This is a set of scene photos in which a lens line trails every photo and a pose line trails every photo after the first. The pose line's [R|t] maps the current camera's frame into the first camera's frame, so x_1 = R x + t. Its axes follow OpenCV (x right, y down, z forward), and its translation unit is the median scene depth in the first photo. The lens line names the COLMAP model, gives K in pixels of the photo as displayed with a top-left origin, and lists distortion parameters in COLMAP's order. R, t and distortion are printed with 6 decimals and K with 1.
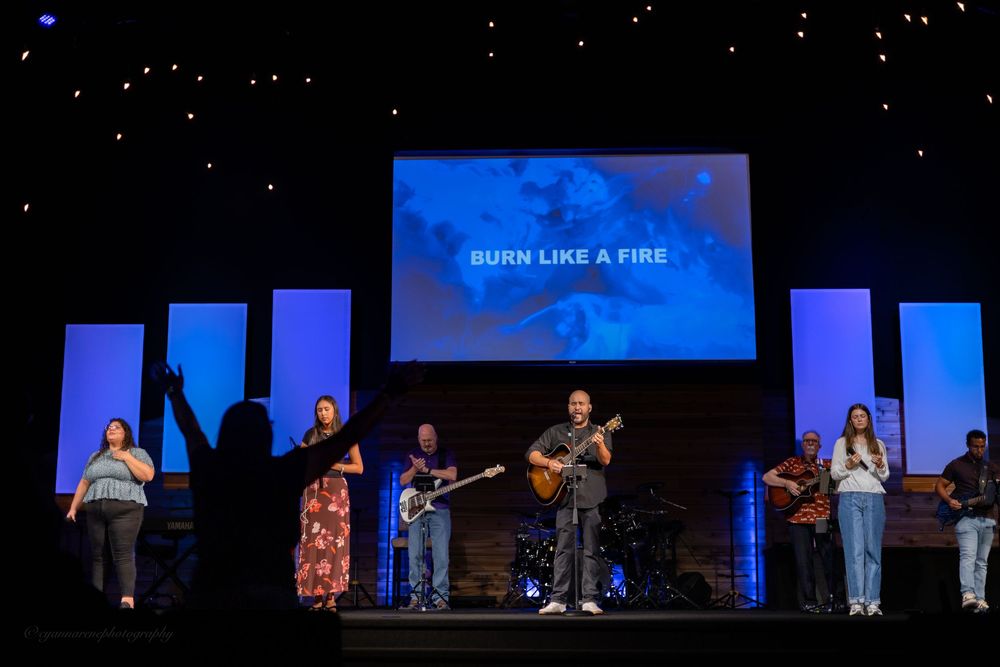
lens RADIAL K [[1360.1, 0, 483.9], [0, 1360.1, 343.2], [0, 0, 1]] dist [0.016131, 0.000000]
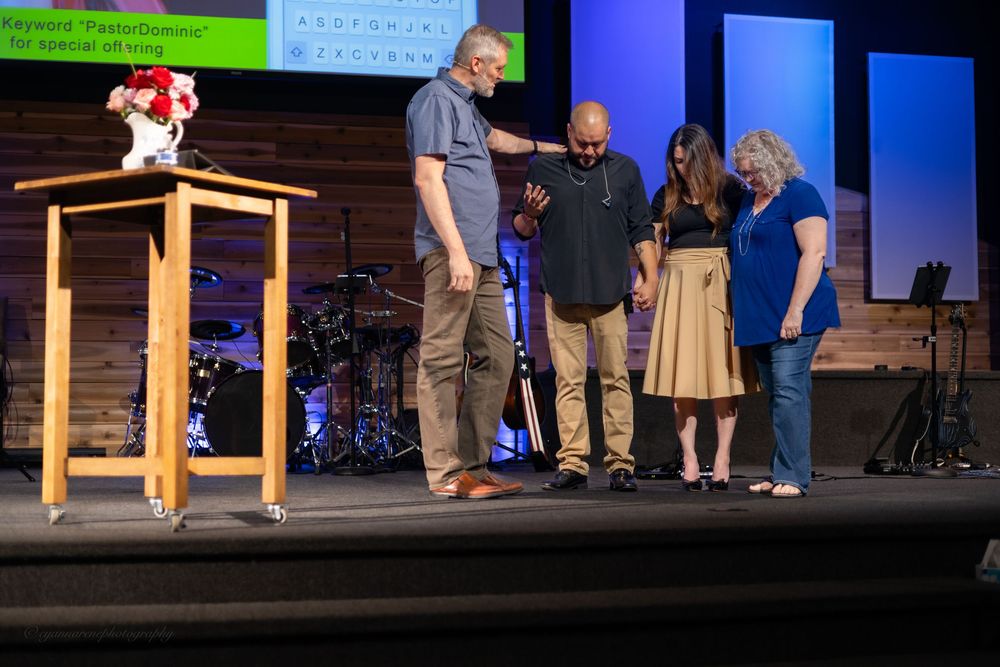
lens RADIAL K [[1468.5, 0, 492.9], [0, 1468.5, 328.8], [0, 0, 1]] dist [0.017463, 0.000000]
pose [[0.966378, 0.008830, 0.256974, 0.006785], [-0.039717, 0.992542, 0.115255, 0.048128], [-0.254039, -0.121586, 0.959521, 0.320083]]
